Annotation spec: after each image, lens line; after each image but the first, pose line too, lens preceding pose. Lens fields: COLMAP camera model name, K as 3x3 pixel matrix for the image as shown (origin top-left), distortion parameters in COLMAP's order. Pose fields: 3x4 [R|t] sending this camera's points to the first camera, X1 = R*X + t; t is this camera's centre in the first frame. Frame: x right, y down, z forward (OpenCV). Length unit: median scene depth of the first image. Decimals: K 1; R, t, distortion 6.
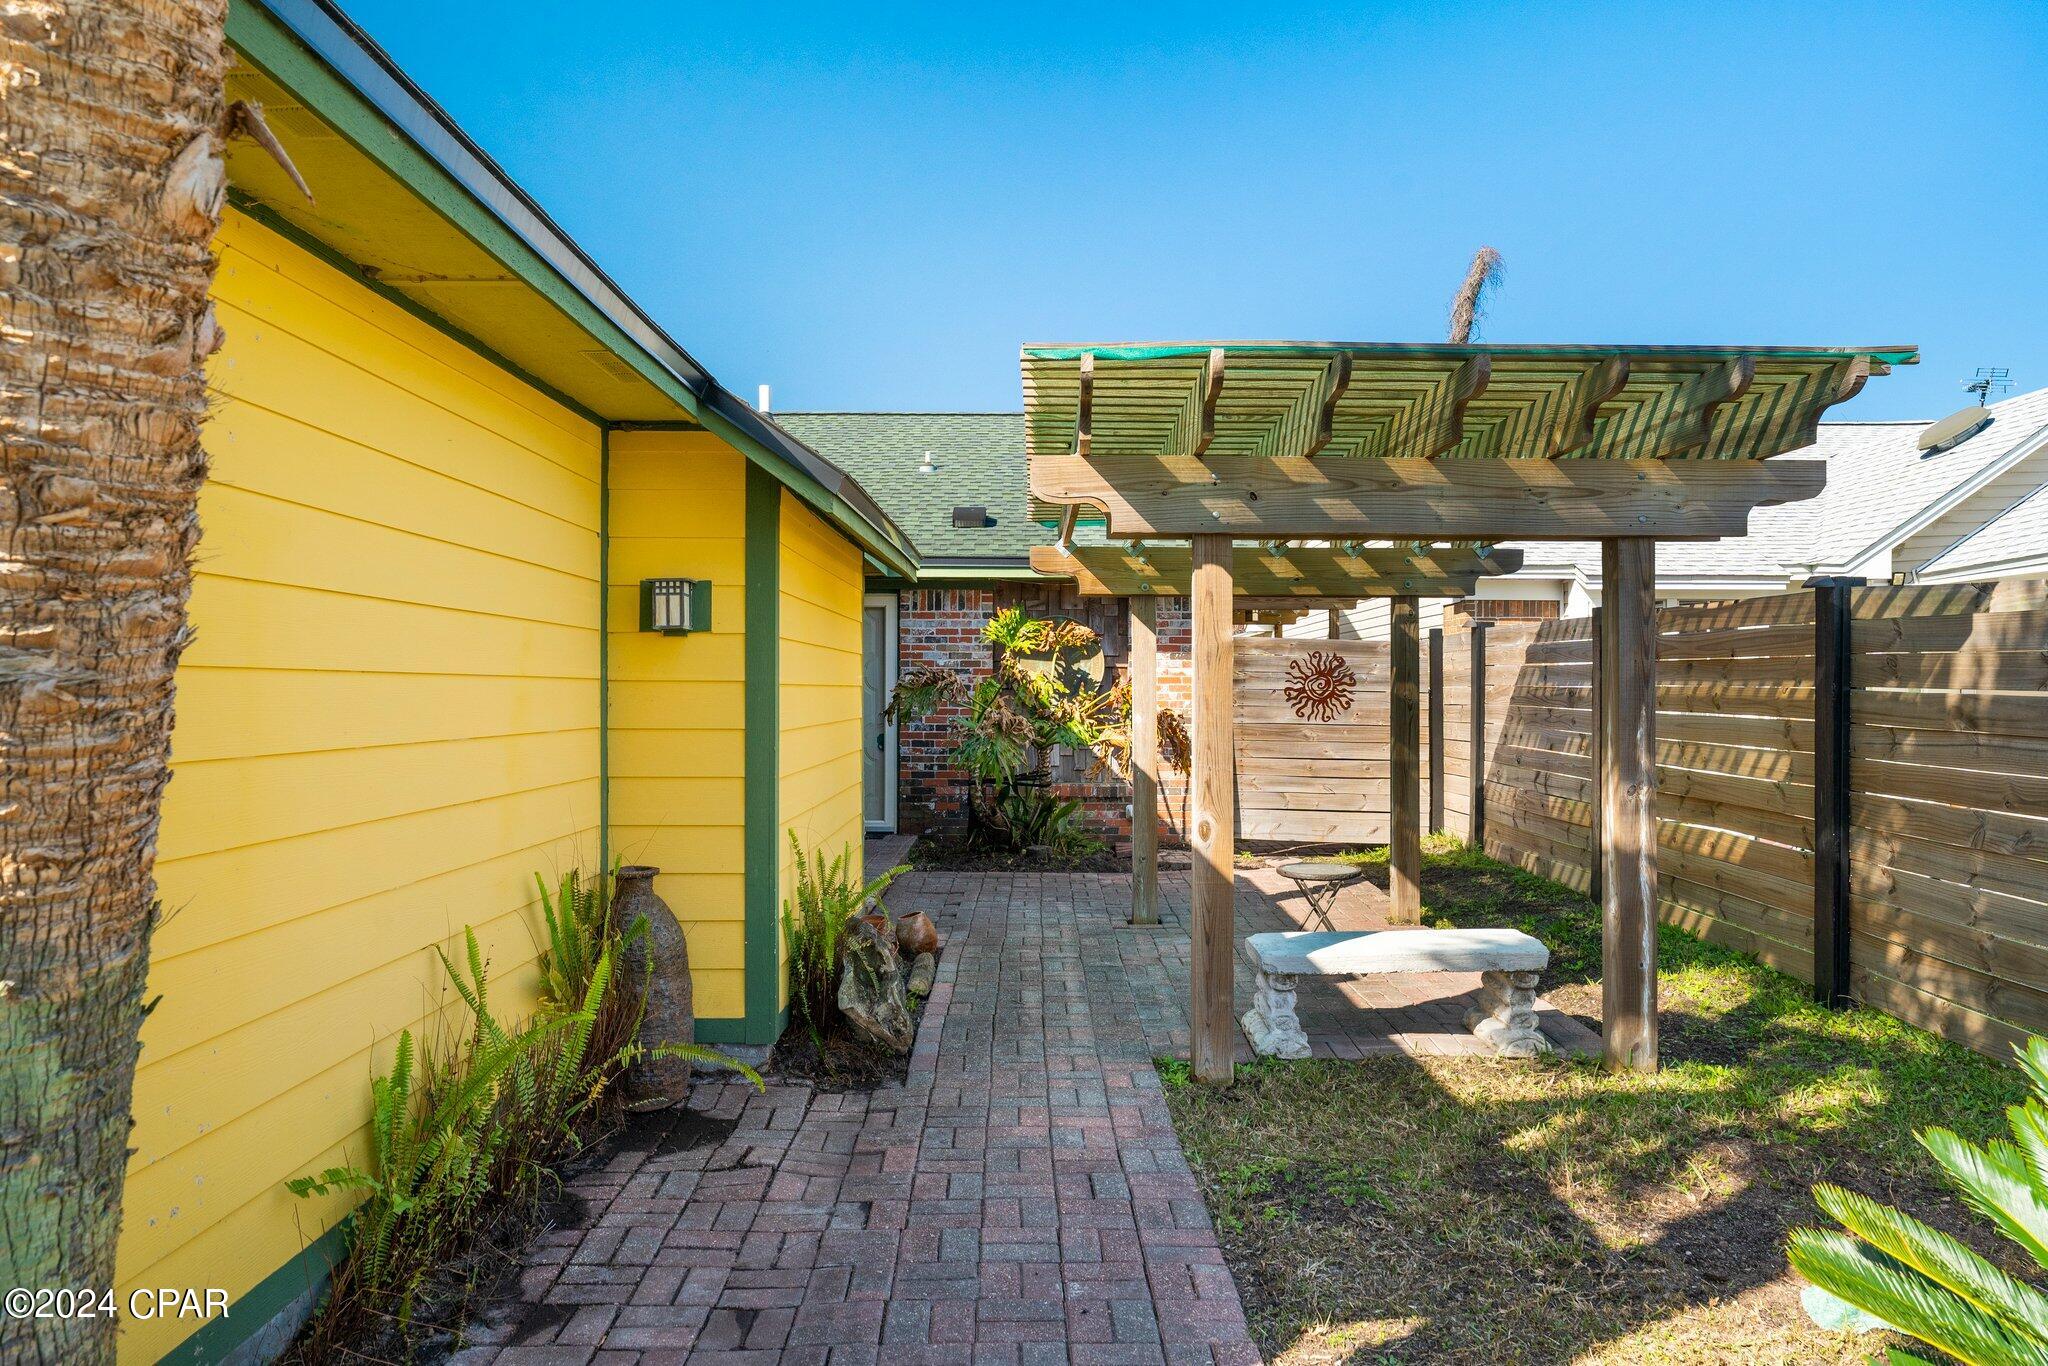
lens RADIAL K [[1381.7, 0, 1011.0], [0, 1381.7, 681.5], [0, 0, 1]] dist [0.001915, 0.001024]
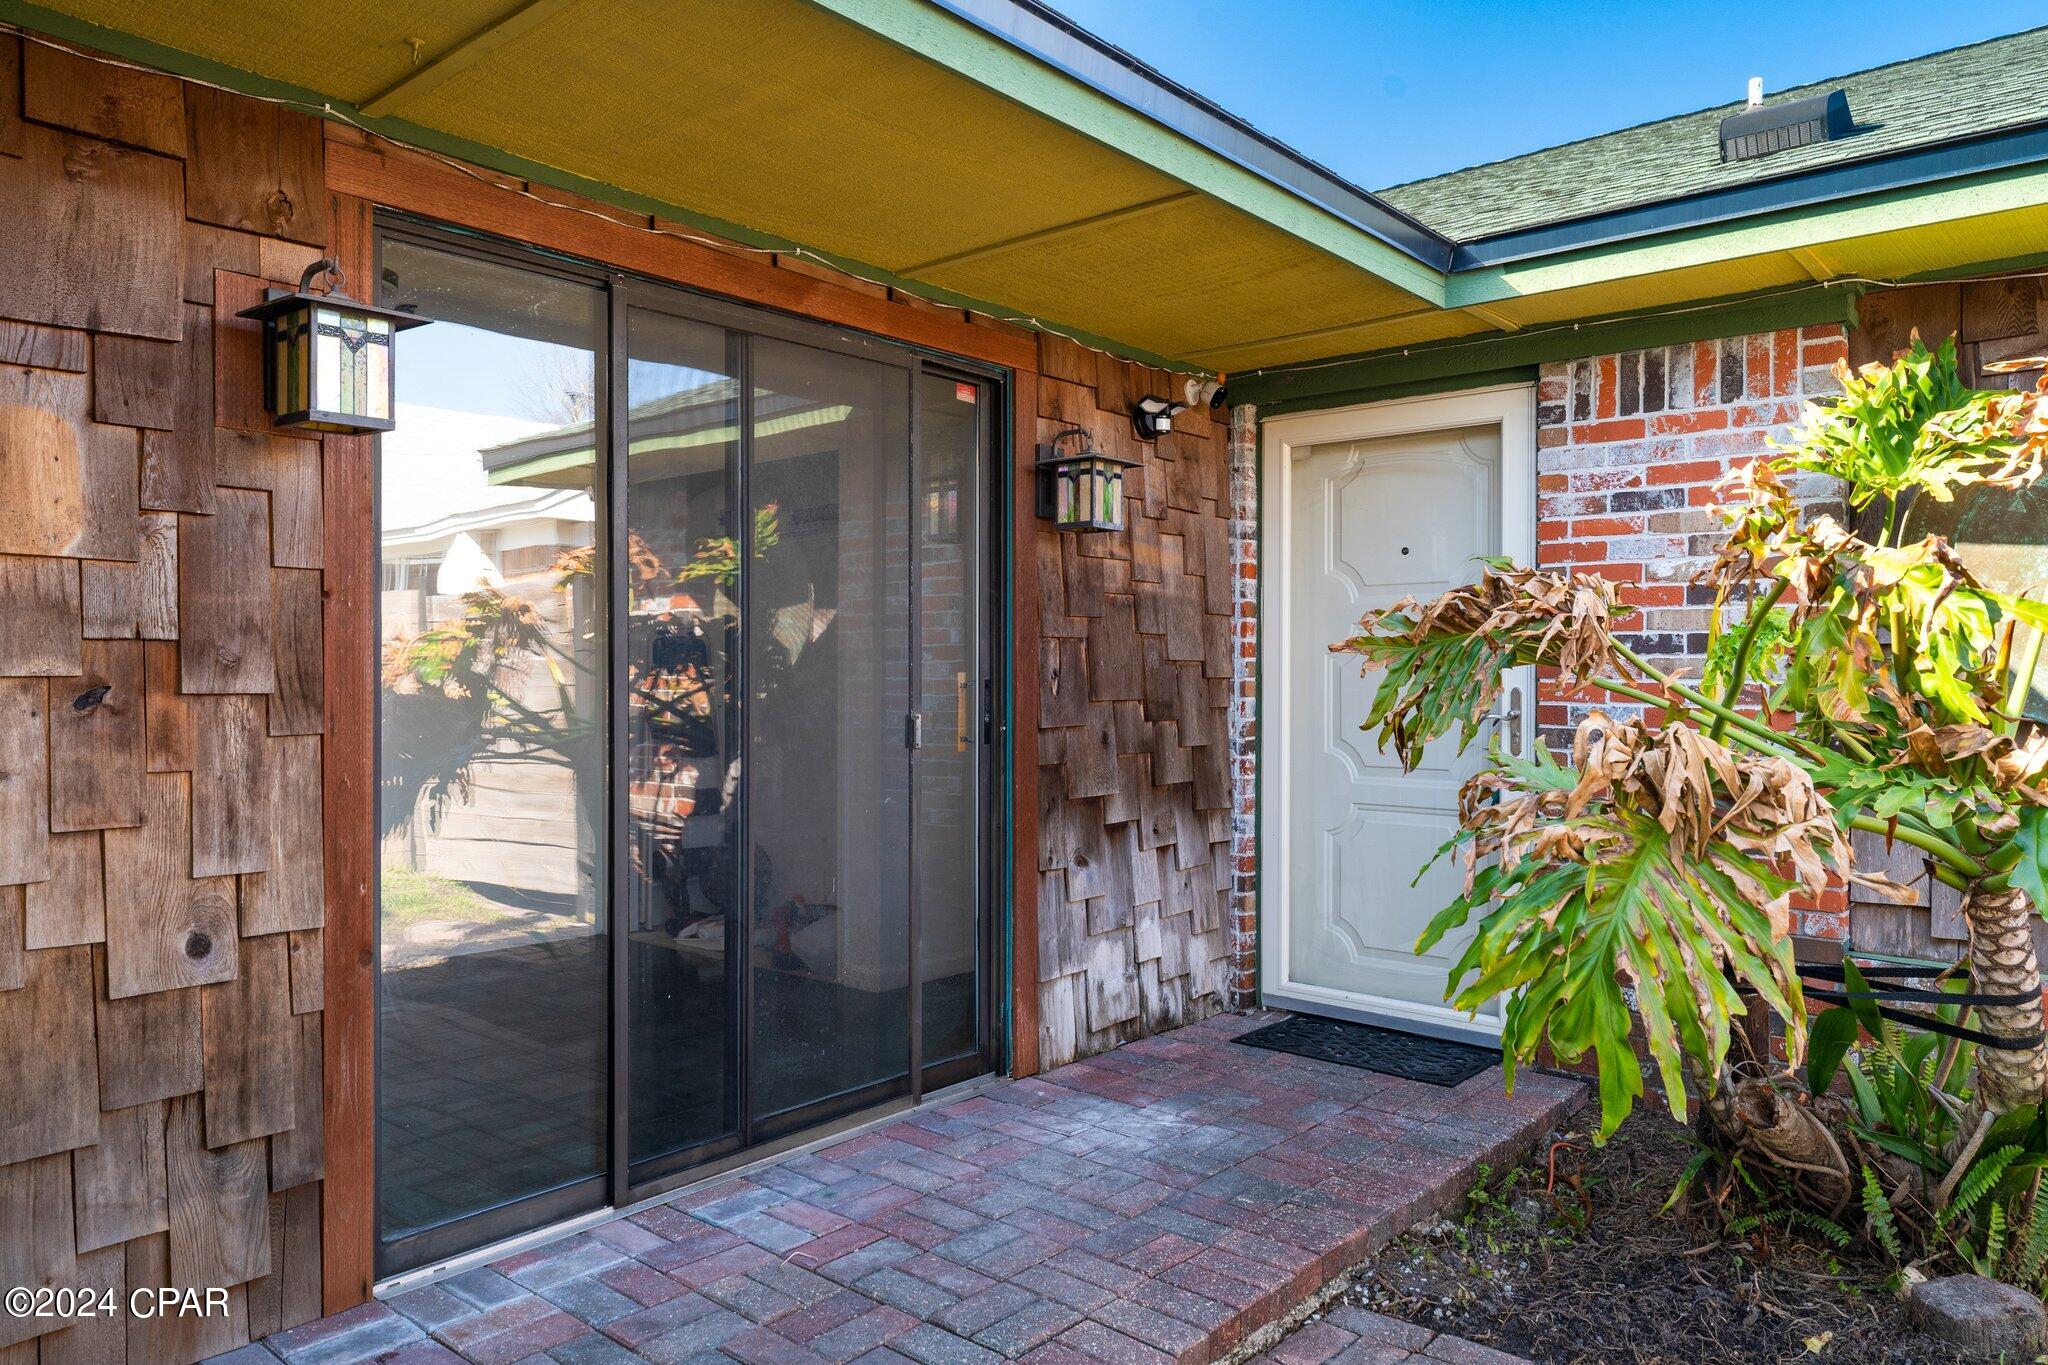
lens RADIAL K [[1381.7, 0, 1020.4], [0, 1381.7, 675.6], [0, 0, 1]] dist [0.001915, 0.001024]
pose [[0.767615, 0.001772, -0.640909, 0.042901], [0.002083, 0.999984, 0.005260, 0.009771], [0.640908, -0.005372, 0.767599, 0.649111]]
